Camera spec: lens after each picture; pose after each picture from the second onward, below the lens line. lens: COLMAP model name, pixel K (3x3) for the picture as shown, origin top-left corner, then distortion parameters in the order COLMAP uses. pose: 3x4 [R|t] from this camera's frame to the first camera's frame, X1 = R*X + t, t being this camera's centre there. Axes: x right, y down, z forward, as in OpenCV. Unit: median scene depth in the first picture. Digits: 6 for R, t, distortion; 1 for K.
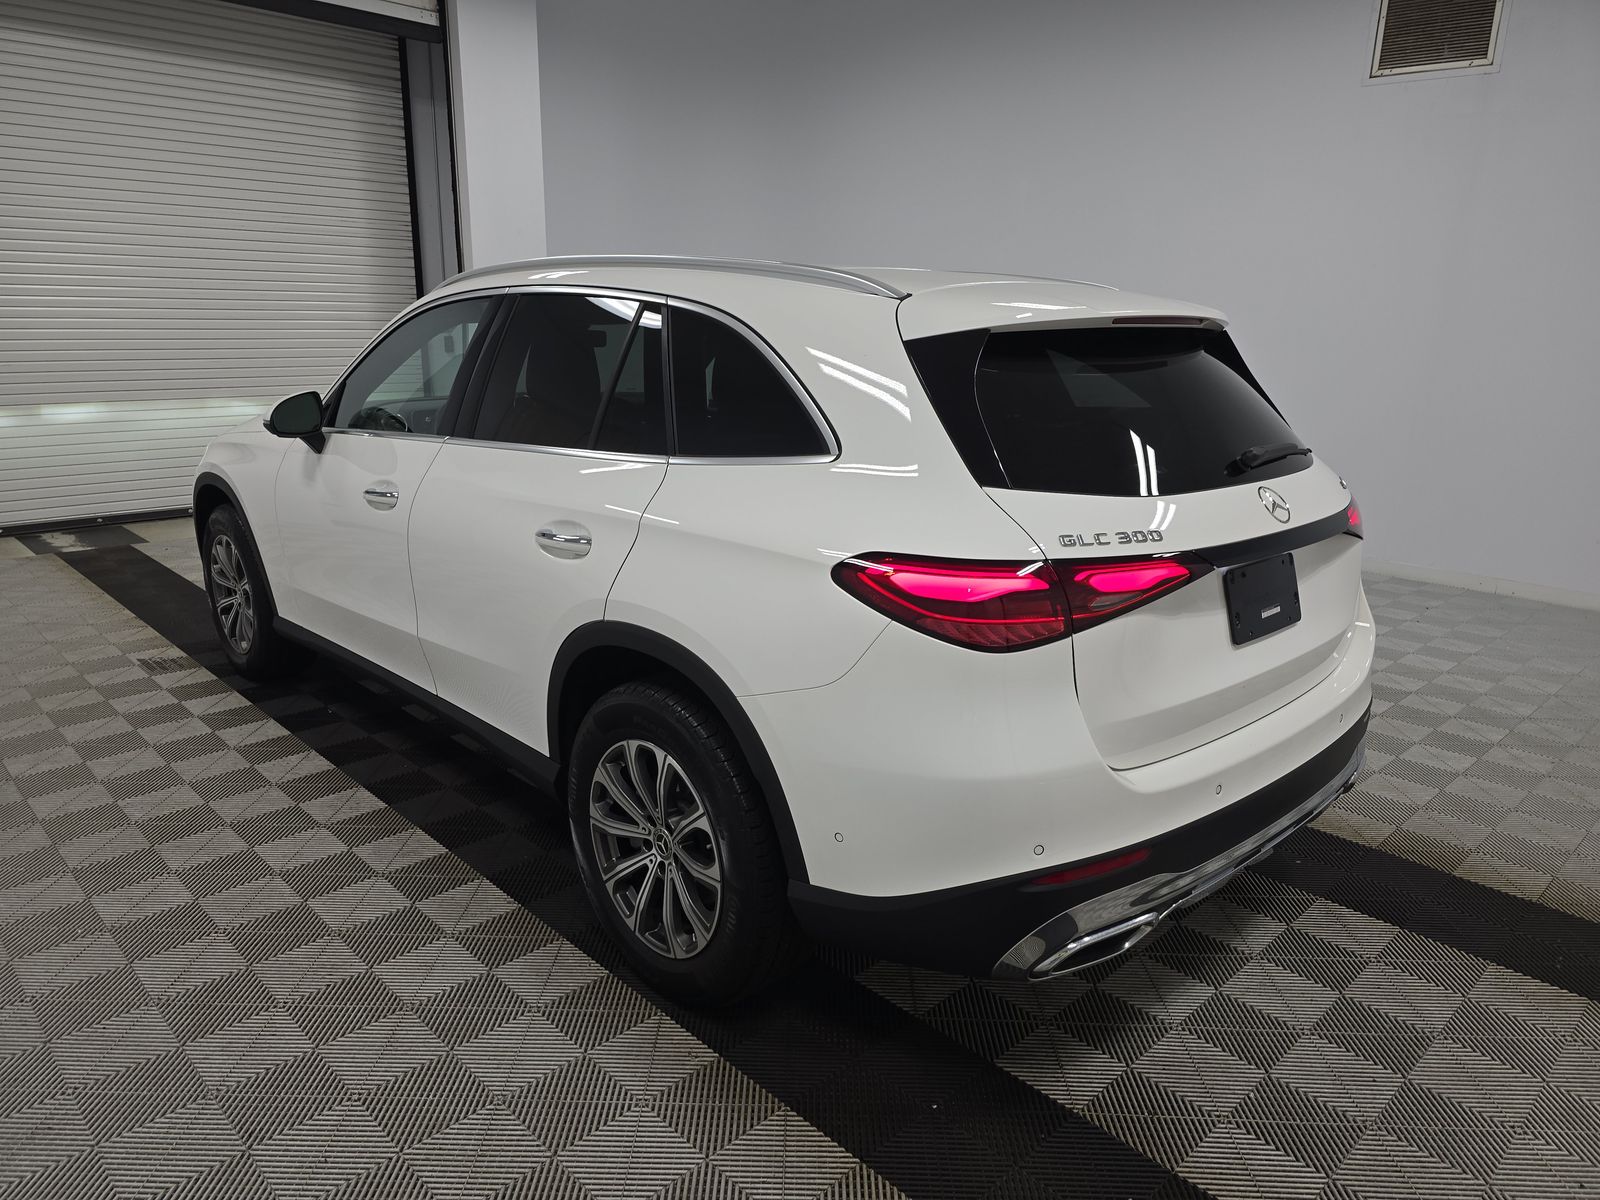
lens RADIAL K [[1095.7, 0, 781.4], [0, 1095.7, 588.3], [0, 0, 1]] dist [0.039332, -0.000805]
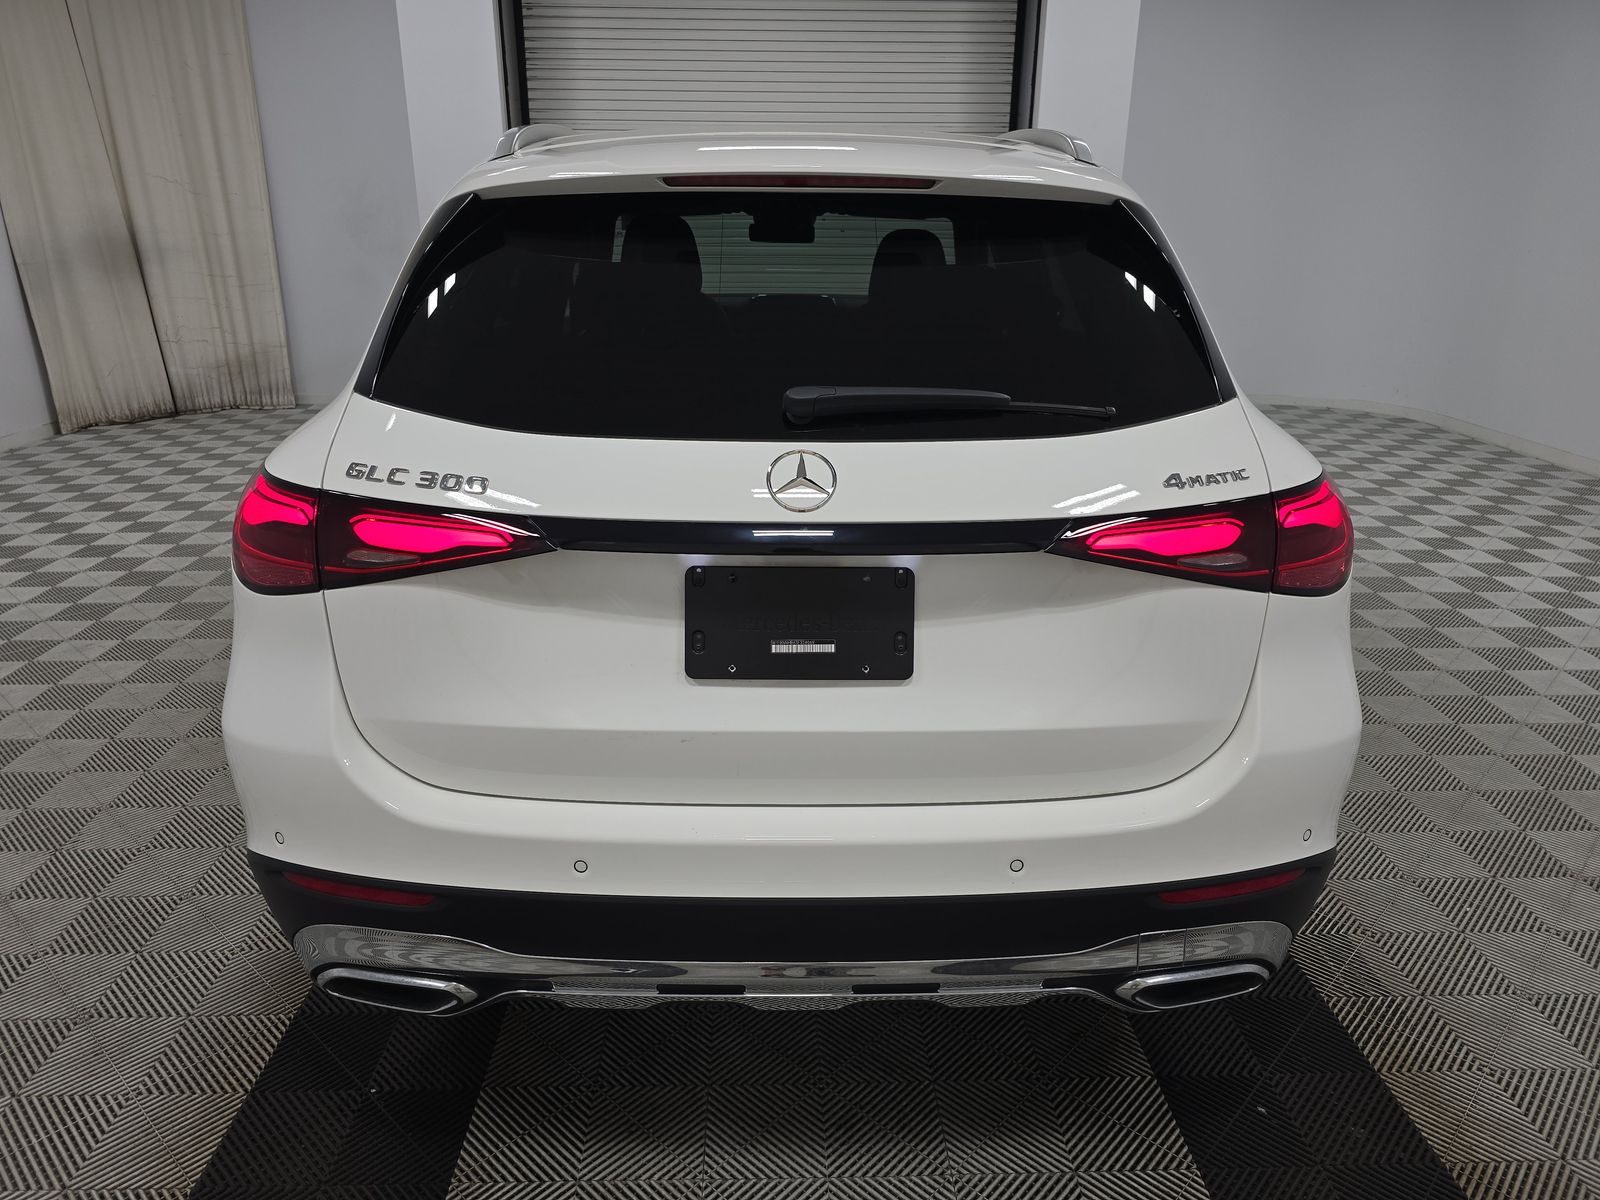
lens RADIAL K [[1095.7, 0, 781.4], [0, 1095.7, 588.3], [0, 0, 1]] dist [0.039332, -0.000805]
pose [[0.723908, 0.201972, -0.659671, 0.868473], [-0.155050, 0.979355, 0.129701, -0.094497], [0.672248, 0.008390, 0.740279, 0.544681]]
